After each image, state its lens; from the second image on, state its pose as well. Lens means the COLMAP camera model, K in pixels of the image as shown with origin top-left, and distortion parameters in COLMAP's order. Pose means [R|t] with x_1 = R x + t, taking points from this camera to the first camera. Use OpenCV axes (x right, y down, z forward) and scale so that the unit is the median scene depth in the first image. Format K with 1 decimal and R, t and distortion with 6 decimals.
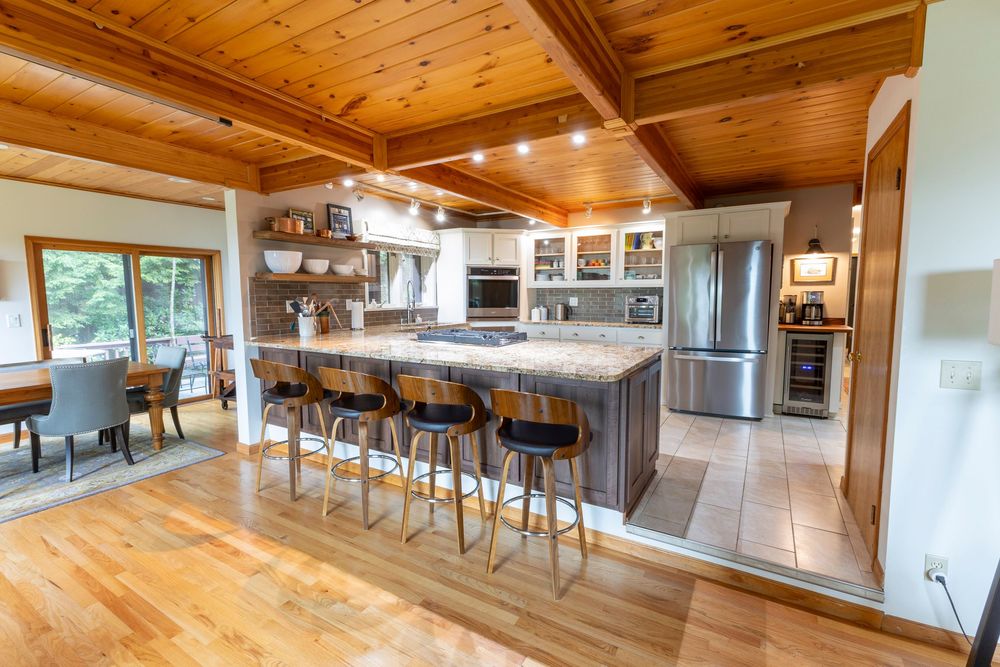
lens RADIAL K [[444.1, 0, 500.0], [0, 444.1, 333.5], [0, 0, 1]] dist [0.012481, -0.000179]
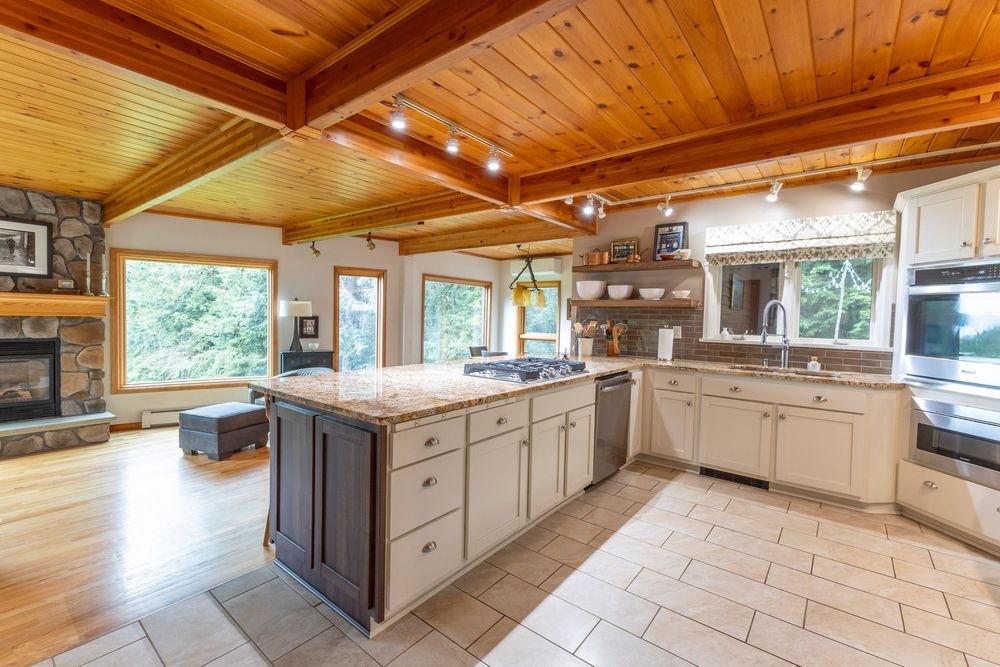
lens RADIAL K [[426.0, 0, 500.0], [0, 426.0, 333.5], [0, 0, 1]] dist [0.012499, 0.000014]
pose [[-0.135737, 0.043522, -0.989788, 0.610898], [-0.111775, 0.991984, 0.058947, -0.081554], [0.984420, 0.118634, -0.129785, 0.860840]]
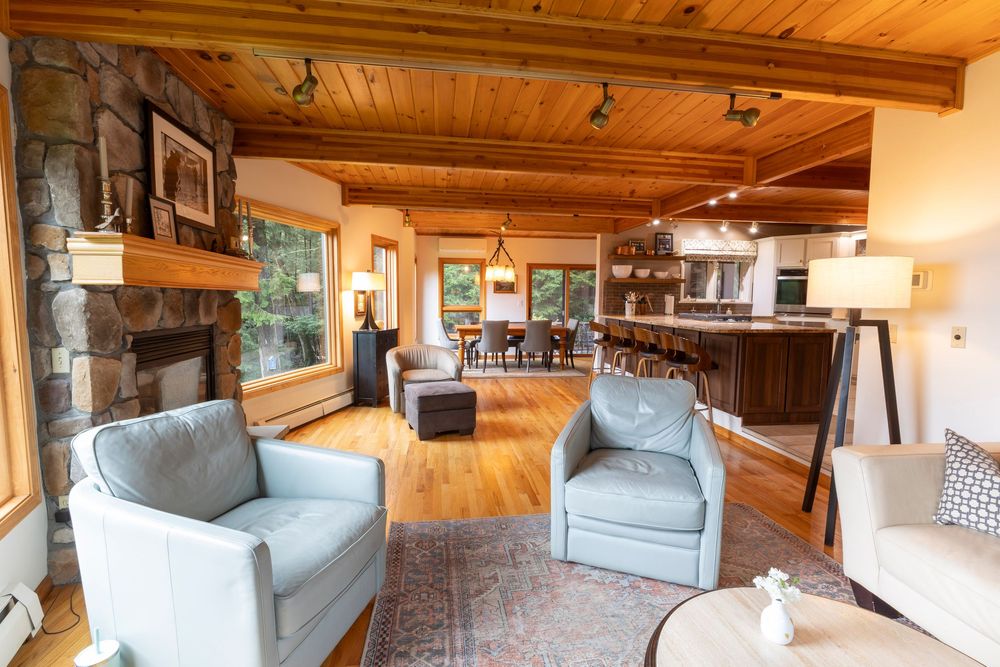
lens RADIAL K [[451.7, 0, 500.0], [0, 451.7, 333.5], [0, 0, 1]] dist [-0.001265, 0.000044]
pose [[0.617612, 0.074370, -0.782959, 0.575280], [-0.084228, 0.996048, 0.028170, 0.065936], [0.781960, 0.048549, 0.621436, -0.422563]]
